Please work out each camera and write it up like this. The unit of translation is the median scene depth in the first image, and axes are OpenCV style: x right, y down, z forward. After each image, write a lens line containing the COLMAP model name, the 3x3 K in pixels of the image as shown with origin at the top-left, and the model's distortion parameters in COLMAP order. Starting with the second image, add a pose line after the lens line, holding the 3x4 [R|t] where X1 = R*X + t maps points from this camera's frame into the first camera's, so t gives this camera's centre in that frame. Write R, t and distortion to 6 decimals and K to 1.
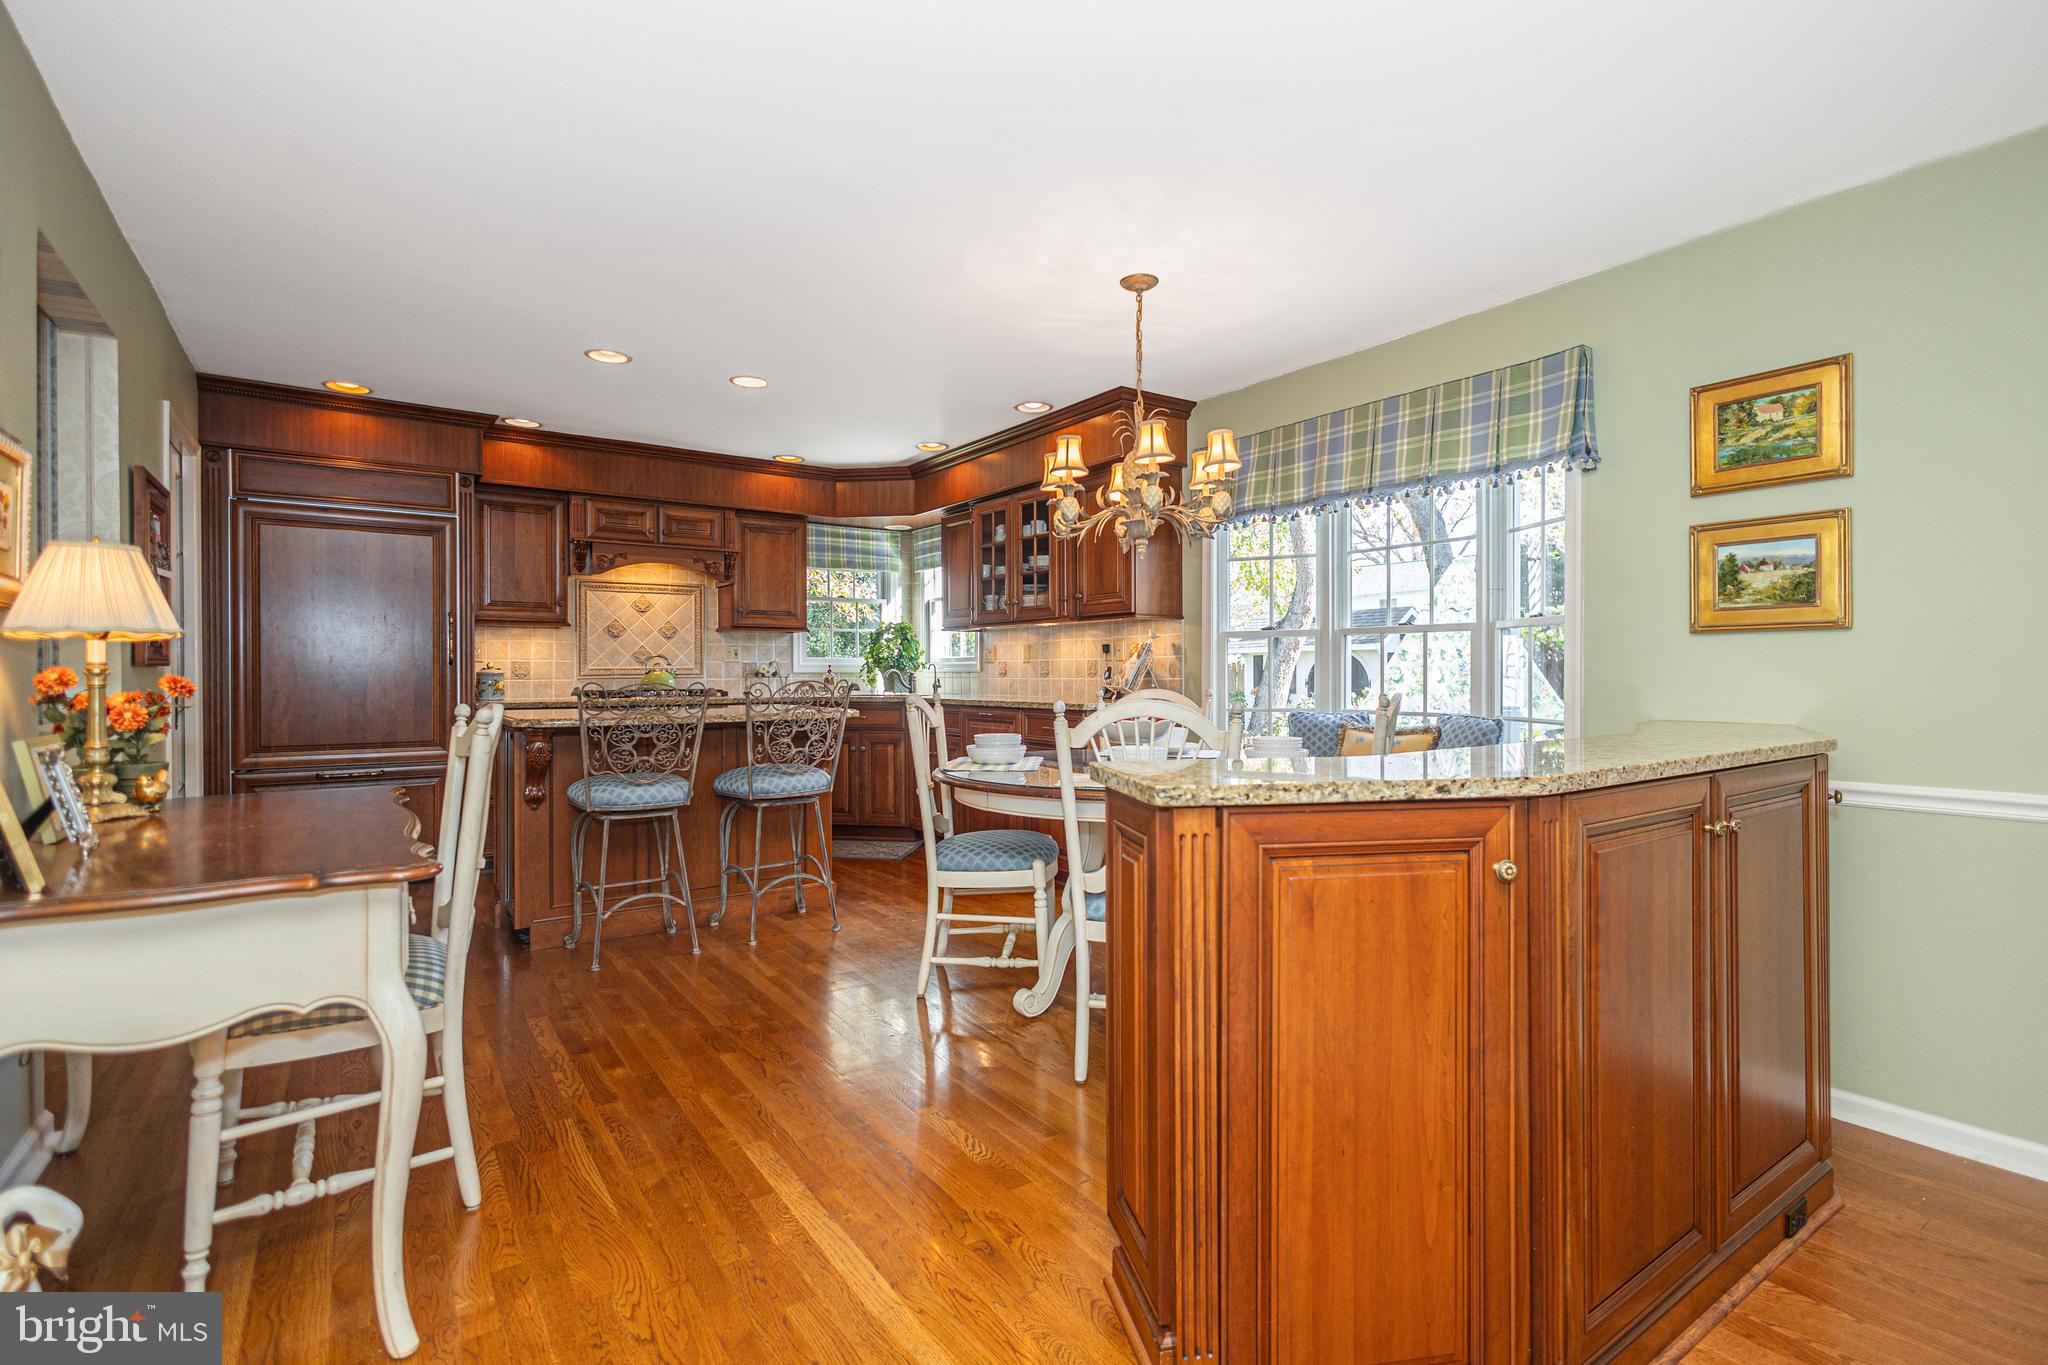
lens RADIAL K [[952.5, 0, 1020.2], [0, 952.5, 671.0], [0, 0, 1]] dist [0.015001, -0.000432]
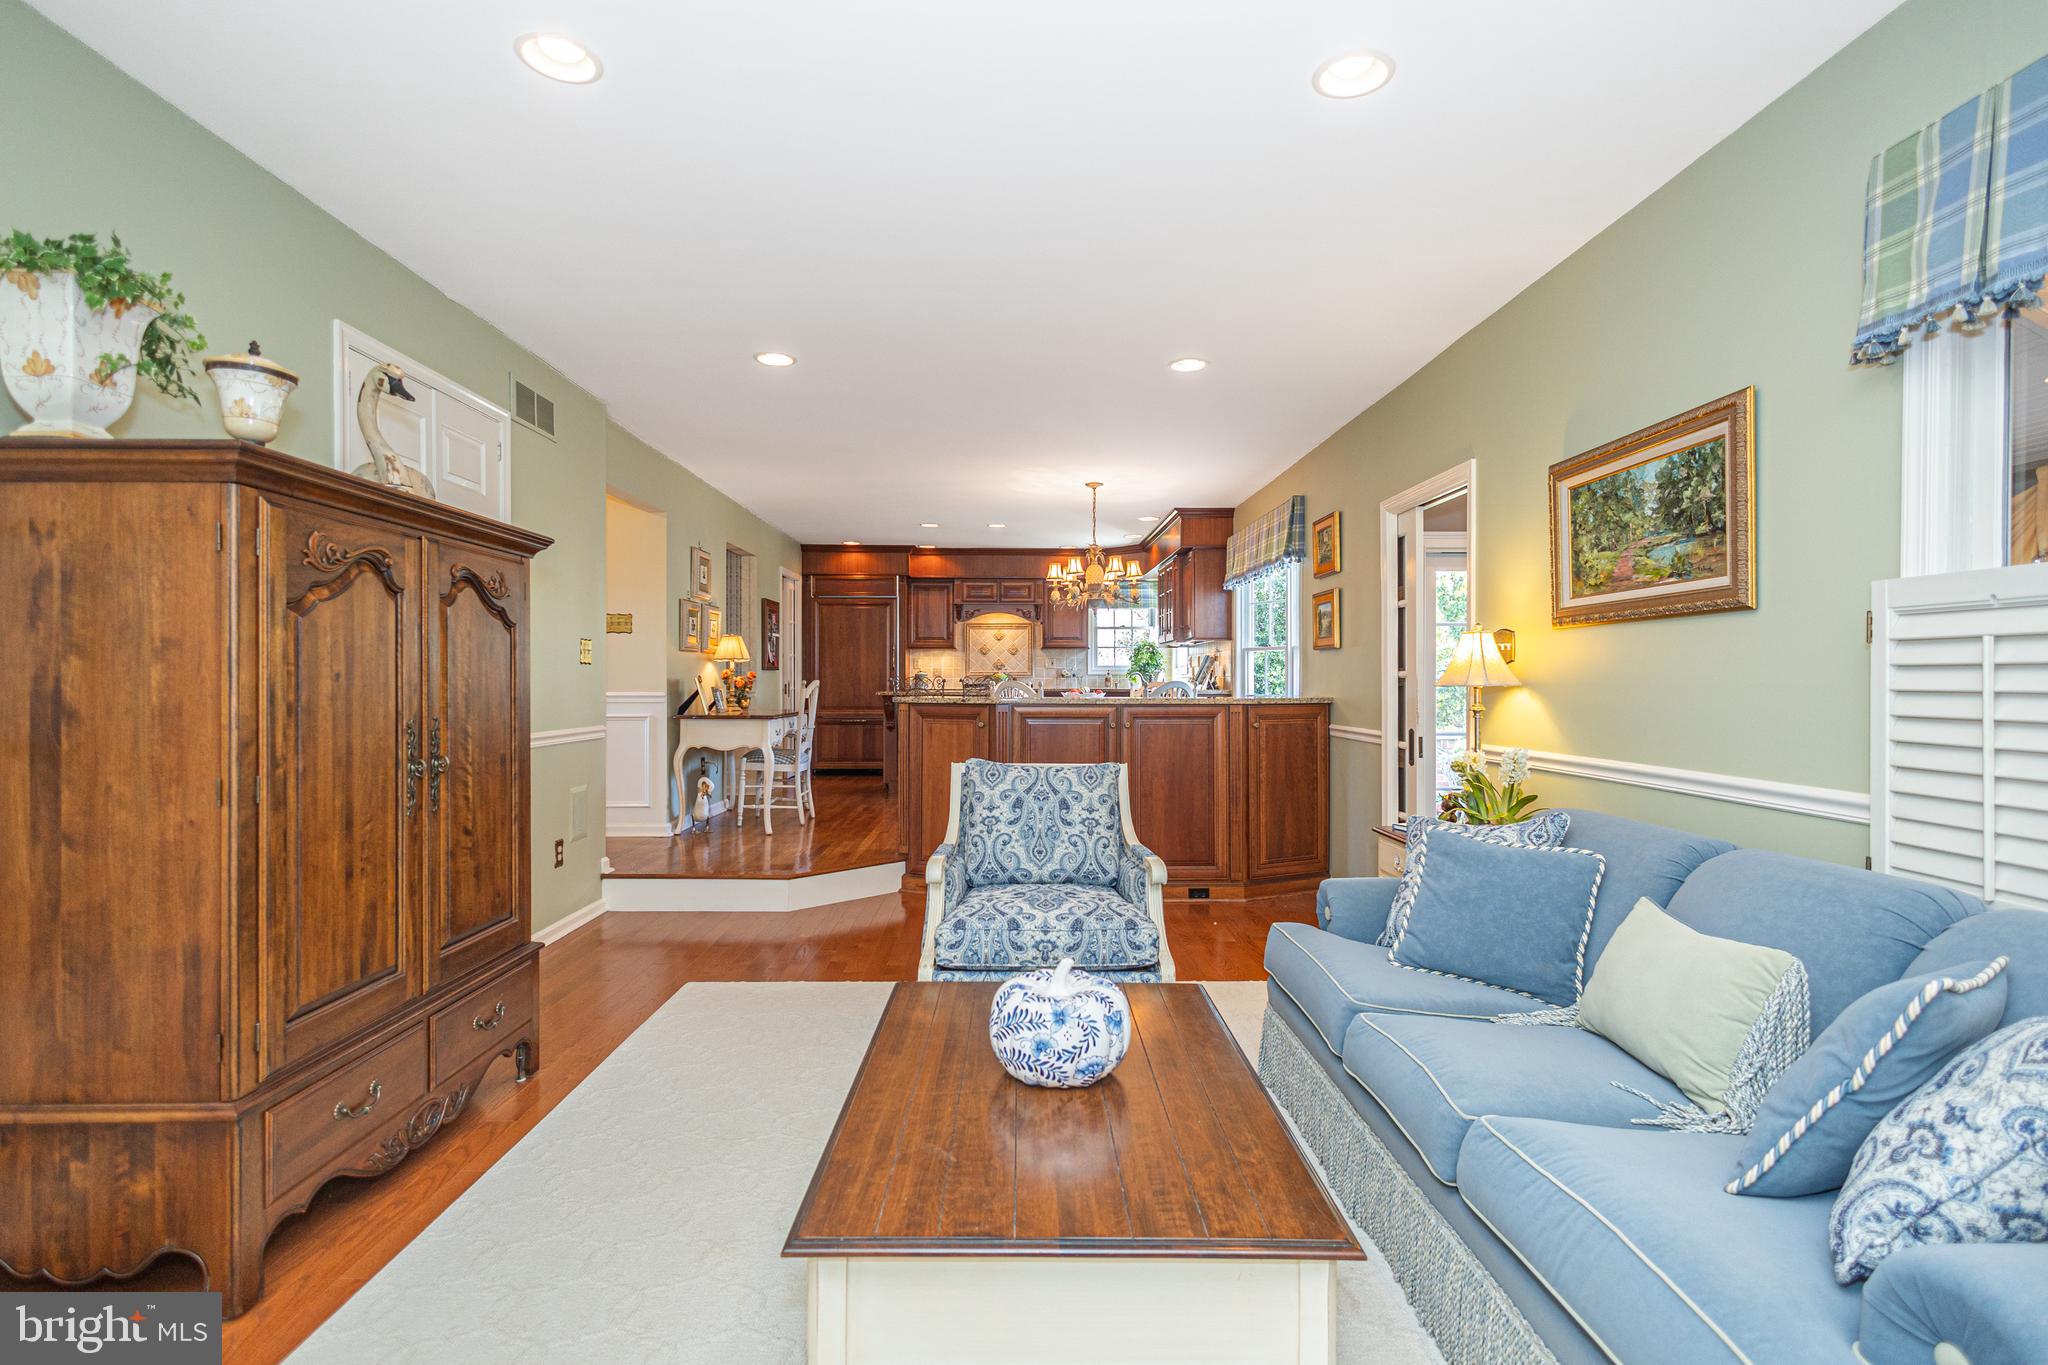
lens RADIAL K [[952.5, 0, 1020.2], [0, 952.5, 671.0], [0, 0, 1]] dist [0.015001, -0.000432]
pose [[0.820511, 0.002633, -0.571625, 0.684298], [-0.004921, 0.999985, -0.002457, -0.000457], [0.571610, 0.004829, 0.820511, -0.446457]]
